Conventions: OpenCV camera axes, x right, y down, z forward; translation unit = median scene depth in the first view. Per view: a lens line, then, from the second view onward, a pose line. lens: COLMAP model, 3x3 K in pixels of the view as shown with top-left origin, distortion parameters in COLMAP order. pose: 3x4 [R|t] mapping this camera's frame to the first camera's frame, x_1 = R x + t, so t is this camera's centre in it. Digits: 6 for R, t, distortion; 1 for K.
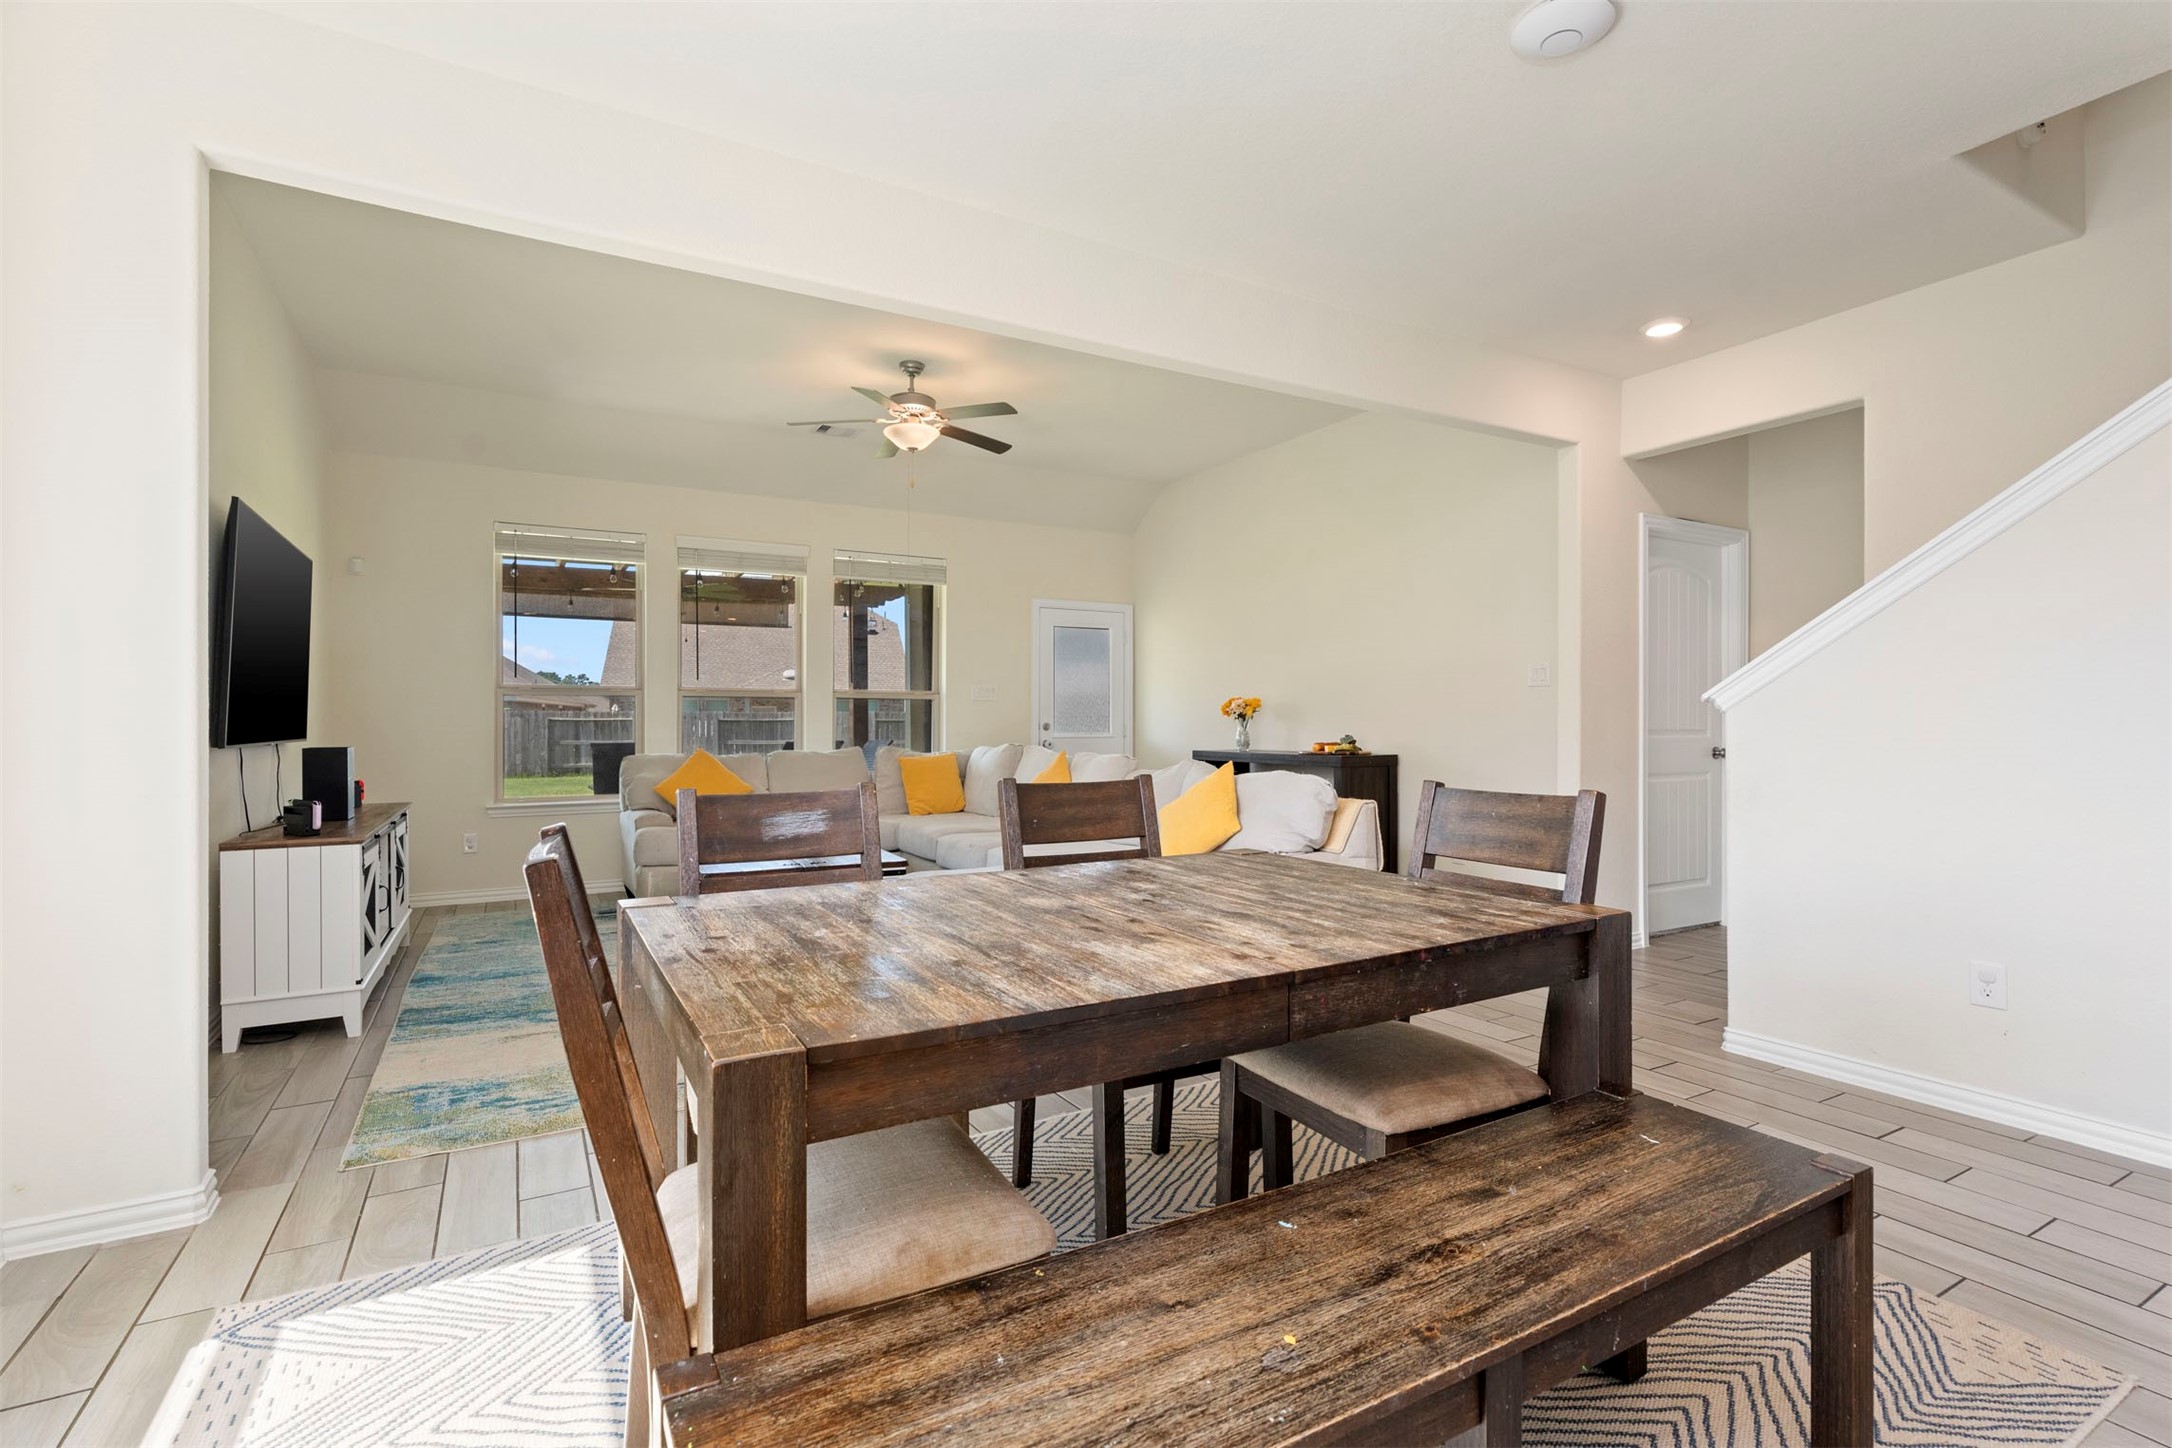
lens RADIAL K [[982.3, 0, 1075.1], [0, 982.3, 727.0], [0, 0, 1]] dist [0.000340, 0.000077]
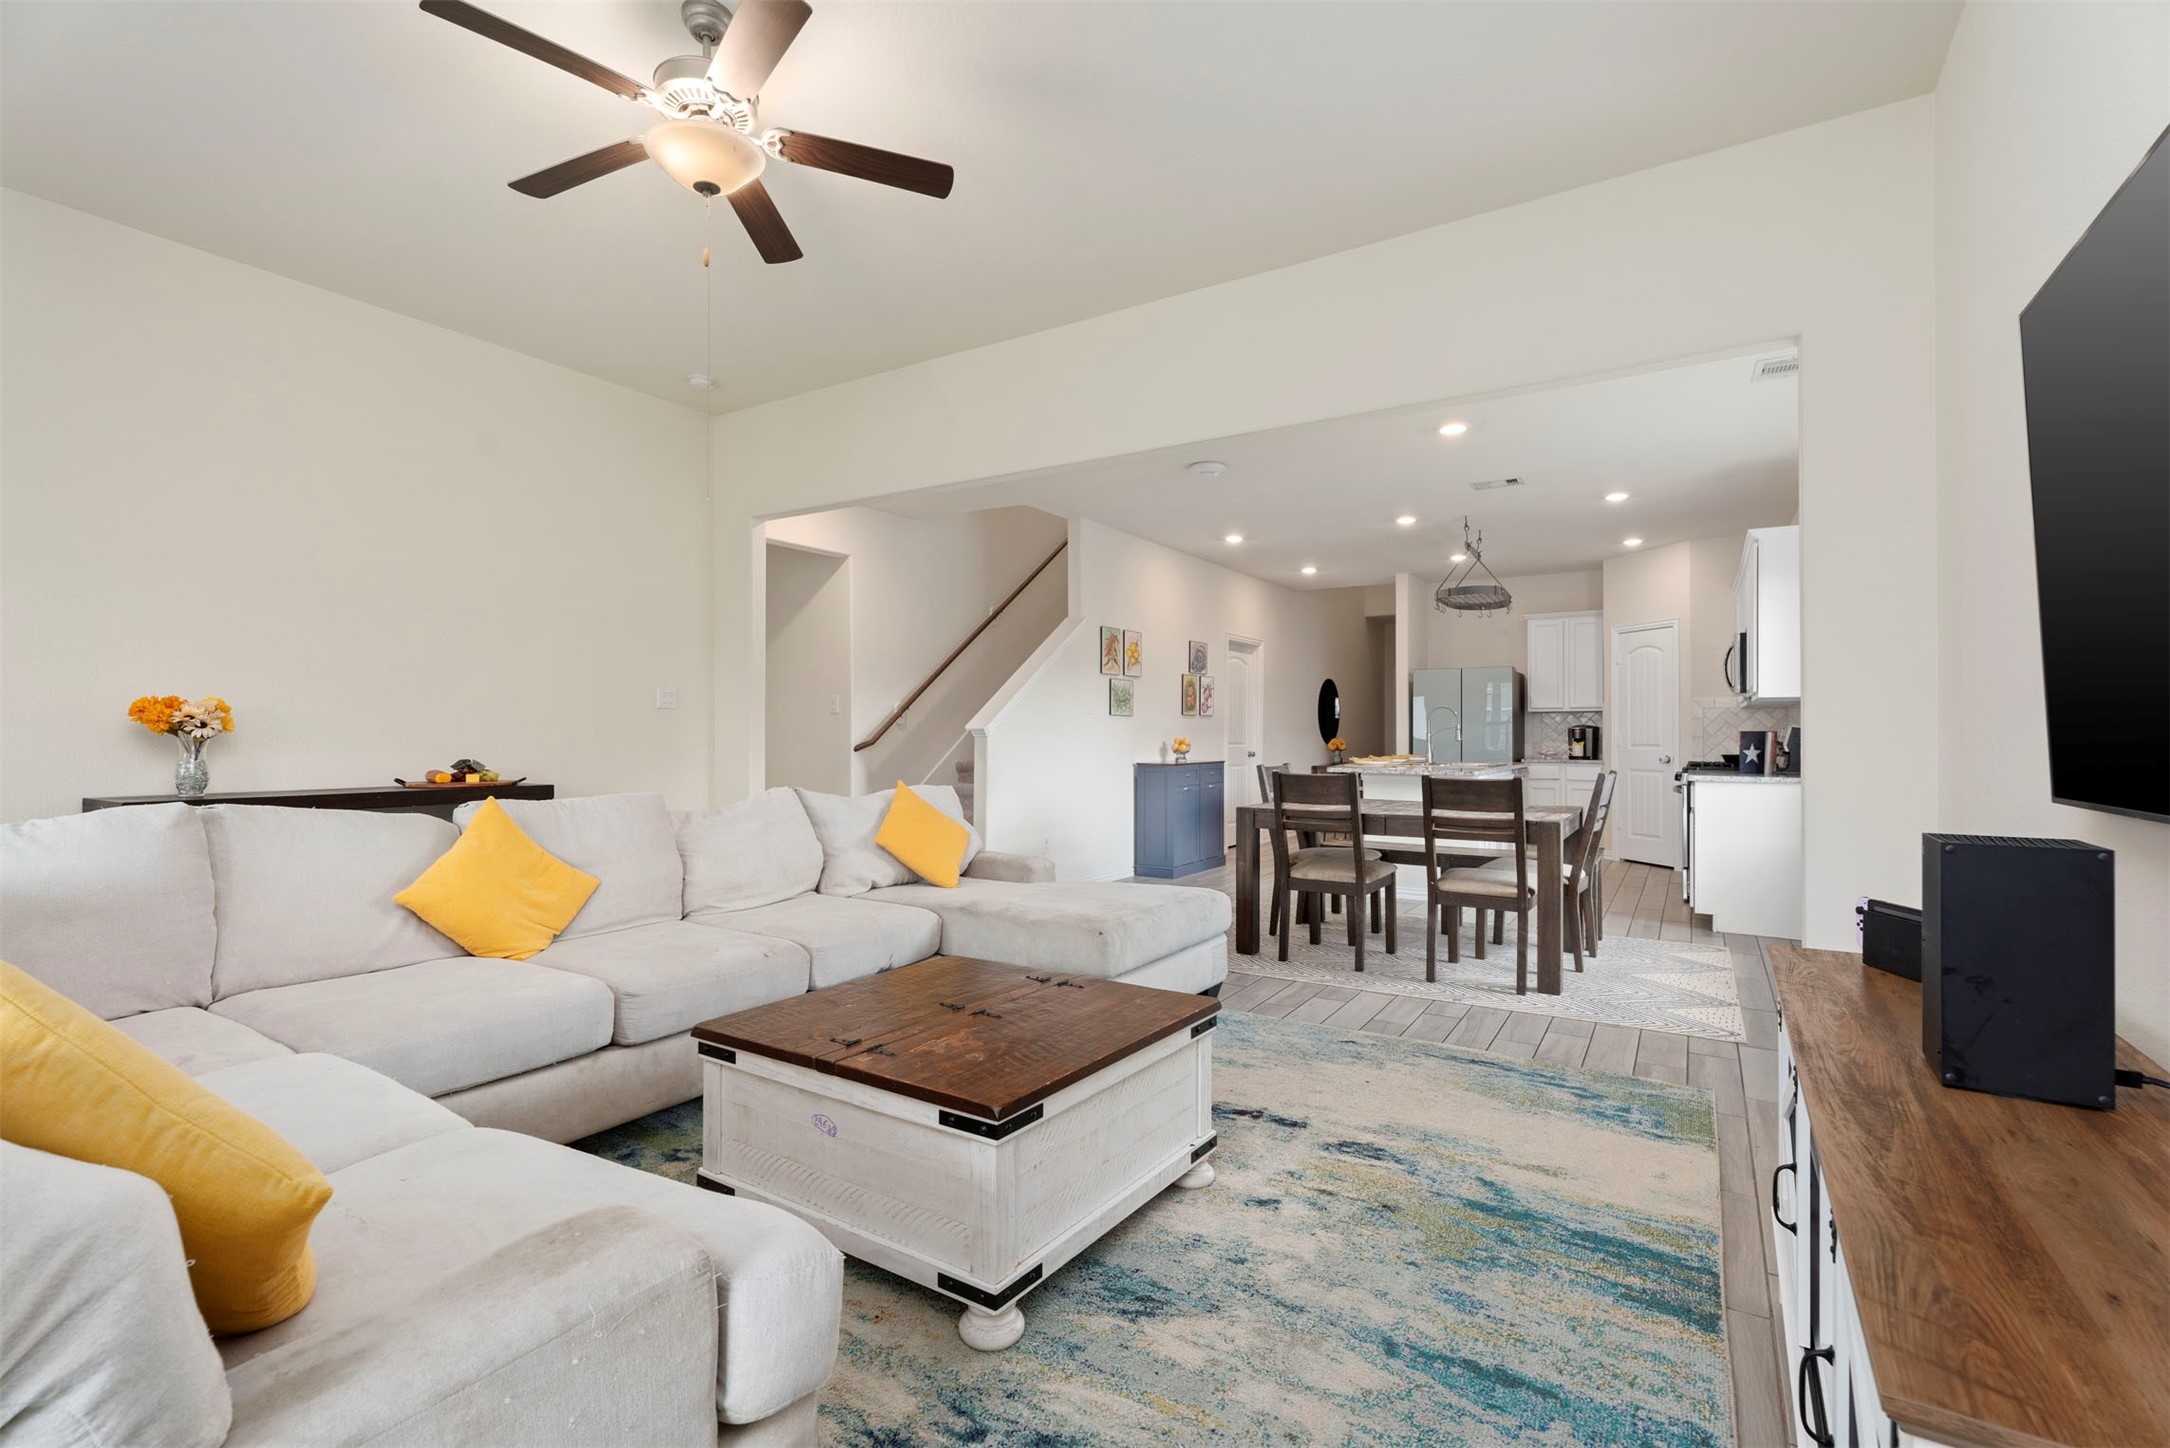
lens RADIAL K [[981.4, 0, 1074.1], [0, 981.4, 727.0], [0, 0, 1]] dist [0.000340, 0.000077]
pose [[-0.464833, 0.009641, 0.885346, -0.584594], [0.006604, 0.999951, -0.007422, -0.009142], [-0.885374, 0.002397, -0.464873, 0.910622]]
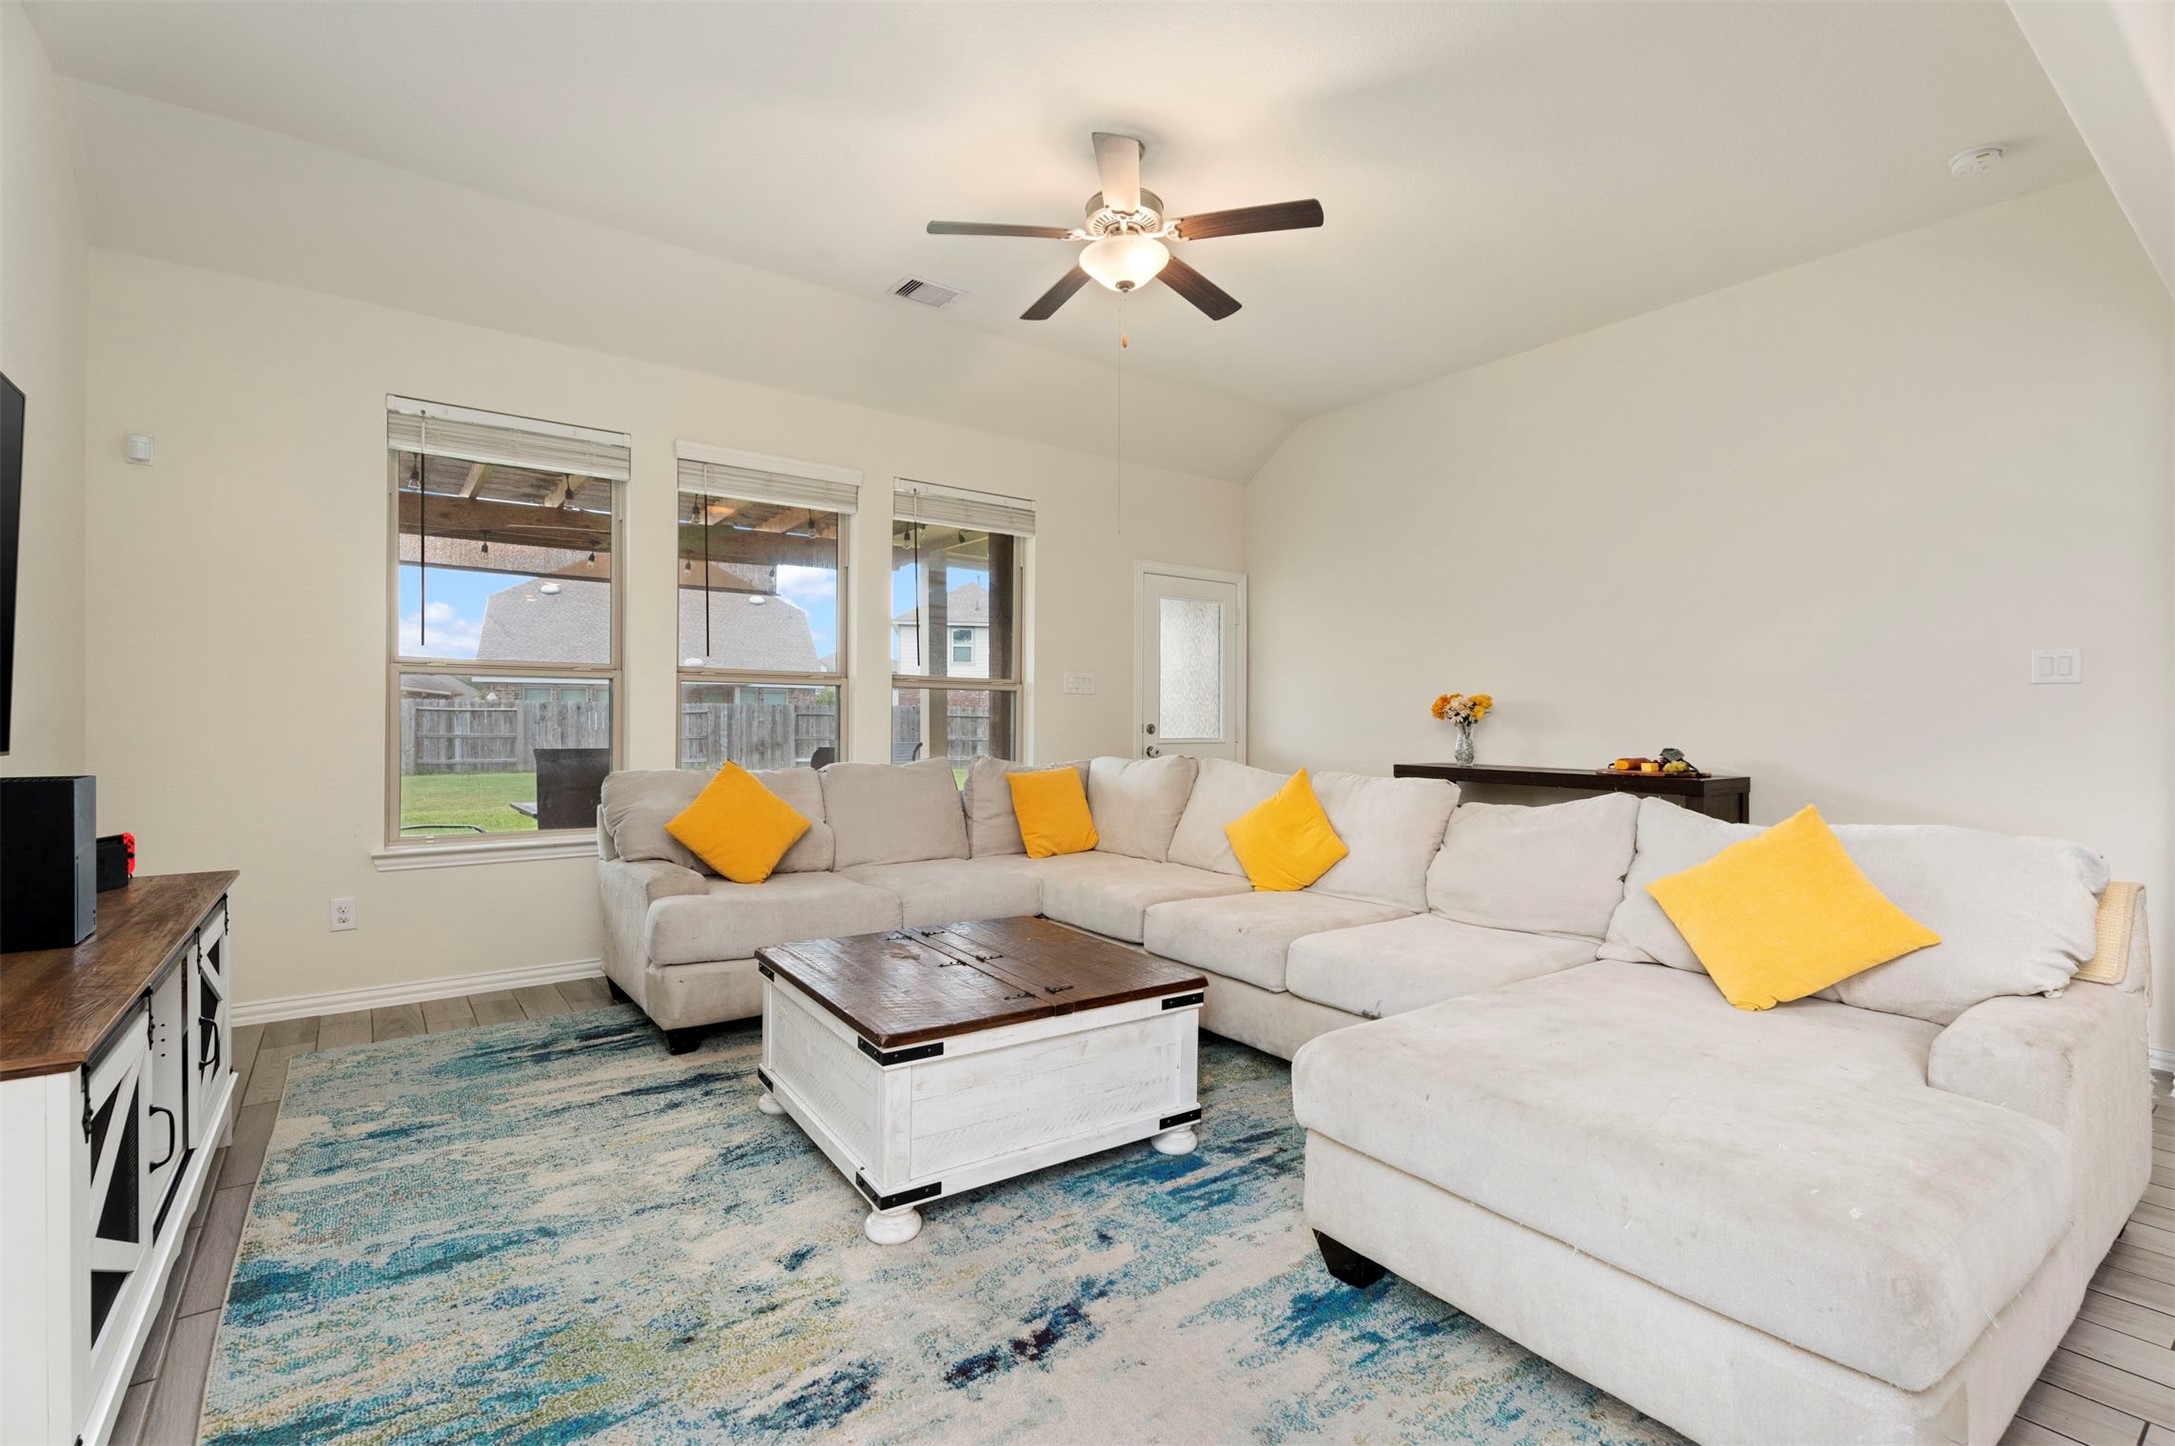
lens RADIAL K [[994.0, 0, 1095.5], [0, 994.0, 726.9], [0, 0, 1]] dist [-0.002274, -0.001133]
pose [[0.993435, 0.010734, 0.113891, -0.223516], [-0.011100, 0.999935, 0.002581, -0.004832], [-0.113856, -0.003828, 0.993490, 0.334983]]
